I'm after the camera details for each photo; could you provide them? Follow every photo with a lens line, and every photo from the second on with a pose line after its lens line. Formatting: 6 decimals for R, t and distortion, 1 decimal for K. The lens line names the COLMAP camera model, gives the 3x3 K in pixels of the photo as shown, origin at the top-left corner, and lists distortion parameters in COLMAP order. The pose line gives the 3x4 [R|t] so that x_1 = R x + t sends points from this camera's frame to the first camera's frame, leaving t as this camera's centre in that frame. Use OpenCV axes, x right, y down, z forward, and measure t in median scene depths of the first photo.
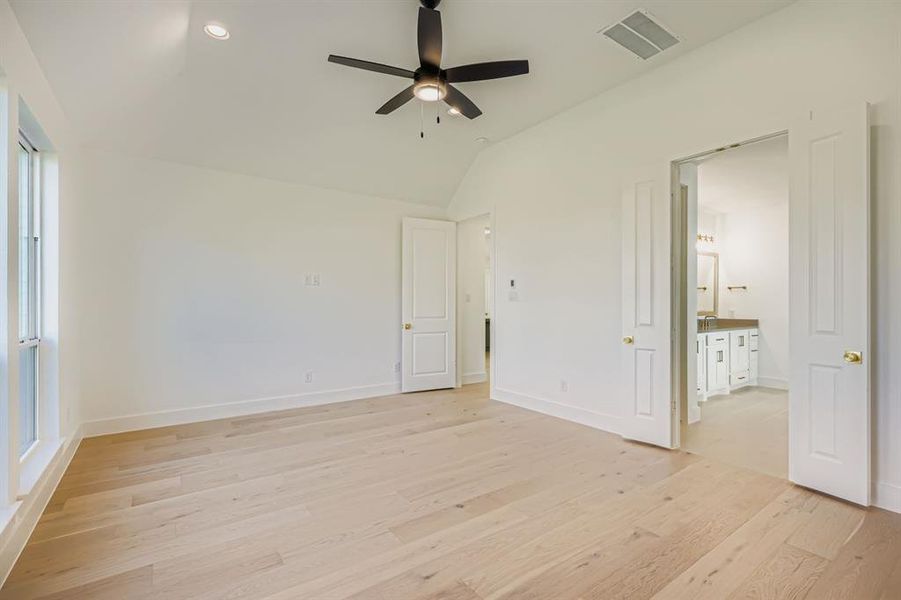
lens RADIAL K [[409.0, 0, 450.2], [0, 409.0, 303.3], [0, 0, 1]] dist [-0.001657, -0.000145]
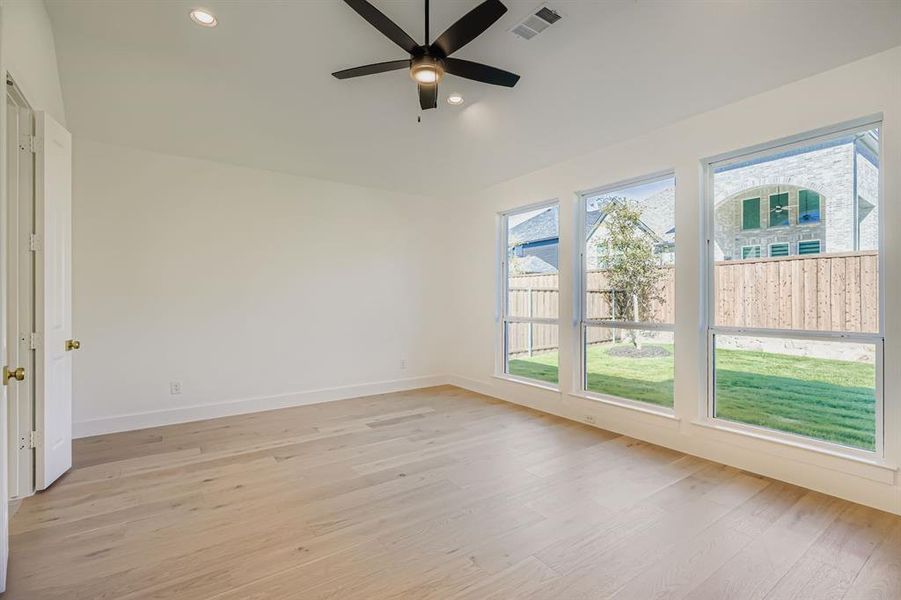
lens RADIAL K [[409.0, 0, 450.2], [0, 409.0, 303.3], [0, 0, 1]] dist [-0.001657, -0.000145]
pose [[-0.999918, 0.003344, 0.012360, -0.093198], [0.003381, 0.999990, 0.002963, 0.007036], [-0.012350, 0.003004, -0.999919, 1.580033]]
